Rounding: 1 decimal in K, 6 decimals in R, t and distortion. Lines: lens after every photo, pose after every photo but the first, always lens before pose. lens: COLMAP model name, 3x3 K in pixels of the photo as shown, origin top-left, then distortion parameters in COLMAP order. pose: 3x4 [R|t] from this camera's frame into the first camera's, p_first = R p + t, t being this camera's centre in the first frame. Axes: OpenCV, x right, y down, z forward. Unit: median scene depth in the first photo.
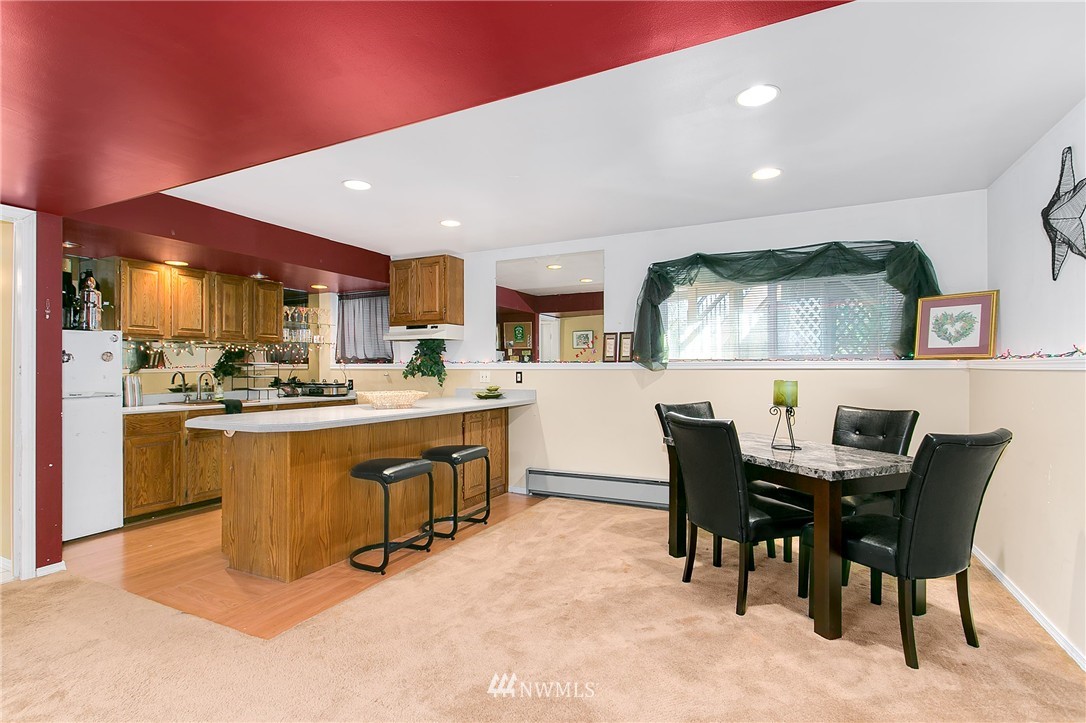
lens RADIAL K [[522.2, 0, 541.7], [0, 522.2, 367.0], [0, 0, 1]] dist [-0.000610, 0.000104]
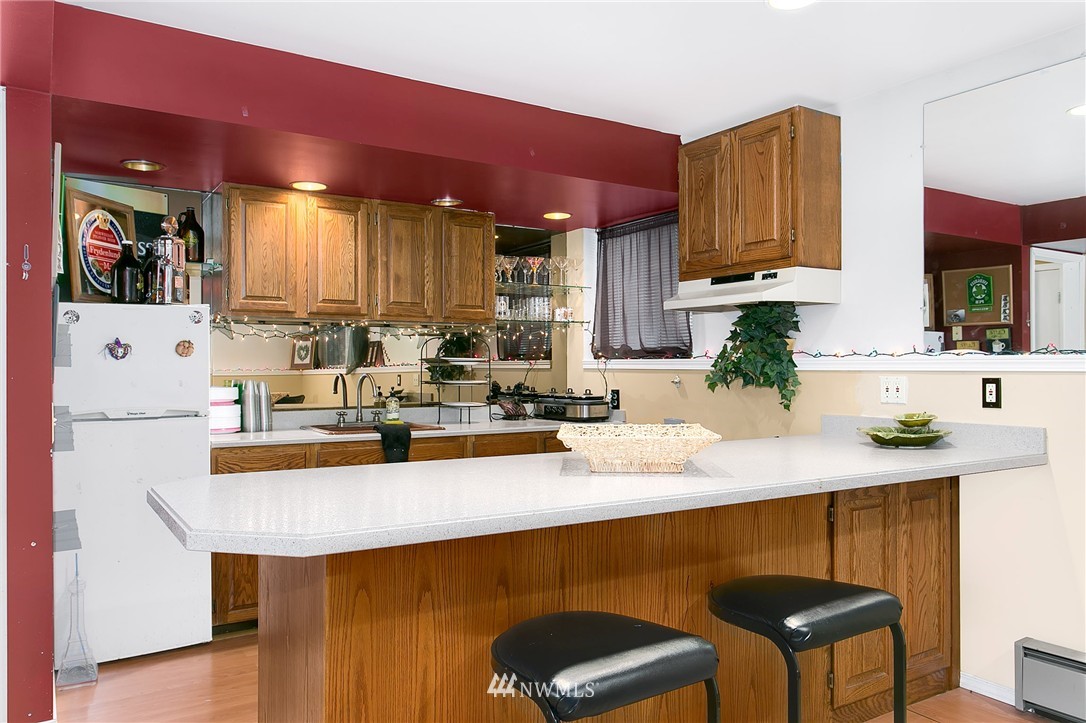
lens RADIAL K [[776.6, 0, 538.7], [0, 776.6, 363.8], [0, 0, 1]] dist [-0.002066, 0.002265]
pose [[0.854328, -0.001325, -0.519732, -0.030053], [0.000919, 0.999999, -0.001039, -0.001236], [0.519733, 0.000410, 0.854329, 0.330603]]
